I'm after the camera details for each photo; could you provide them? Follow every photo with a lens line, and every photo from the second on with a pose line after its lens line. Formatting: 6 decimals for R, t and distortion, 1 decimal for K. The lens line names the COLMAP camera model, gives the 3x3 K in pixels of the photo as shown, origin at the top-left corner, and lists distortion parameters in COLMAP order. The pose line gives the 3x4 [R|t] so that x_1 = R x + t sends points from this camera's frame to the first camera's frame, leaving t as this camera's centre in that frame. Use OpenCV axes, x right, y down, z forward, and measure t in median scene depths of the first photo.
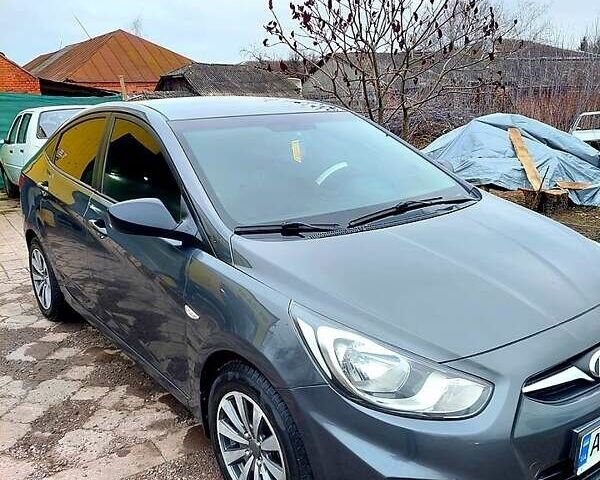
lens RADIAL K [[588.9, 0, 300.0], [0, 588.9, 240.0], [0, 0, 1]] dist [0.007627, 0.008425]
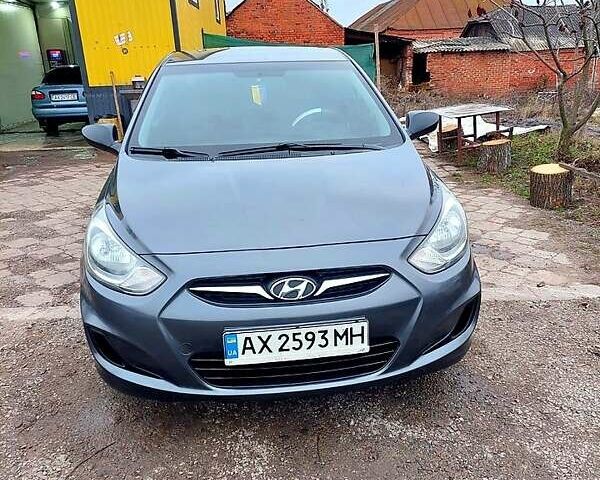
lens RADIAL K [[588.9, 0, 300.0], [0, 588.9, 240.0], [0, 0, 1]] dist [0.007627, 0.008425]
pose [[0.844578, 0.162864, -0.510063, 0.723354], [-0.119254, 0.985906, 0.117337, -0.013231], [0.521984, -0.038273, 0.852096, 0.030816]]
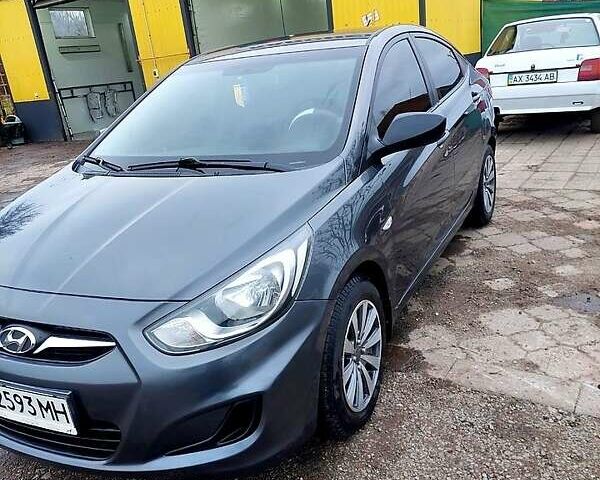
lens RADIAL K [[588.9, 0, 300.0], [0, 588.9, 240.0], [0, 0, 1]] dist [0.007627, 0.008425]
pose [[0.420727, 0.267616, -0.866816, 1.010779], [-0.131390, 0.963400, 0.233662, -0.162986], [0.897622, 0.015583, 0.440490, 0.652378]]
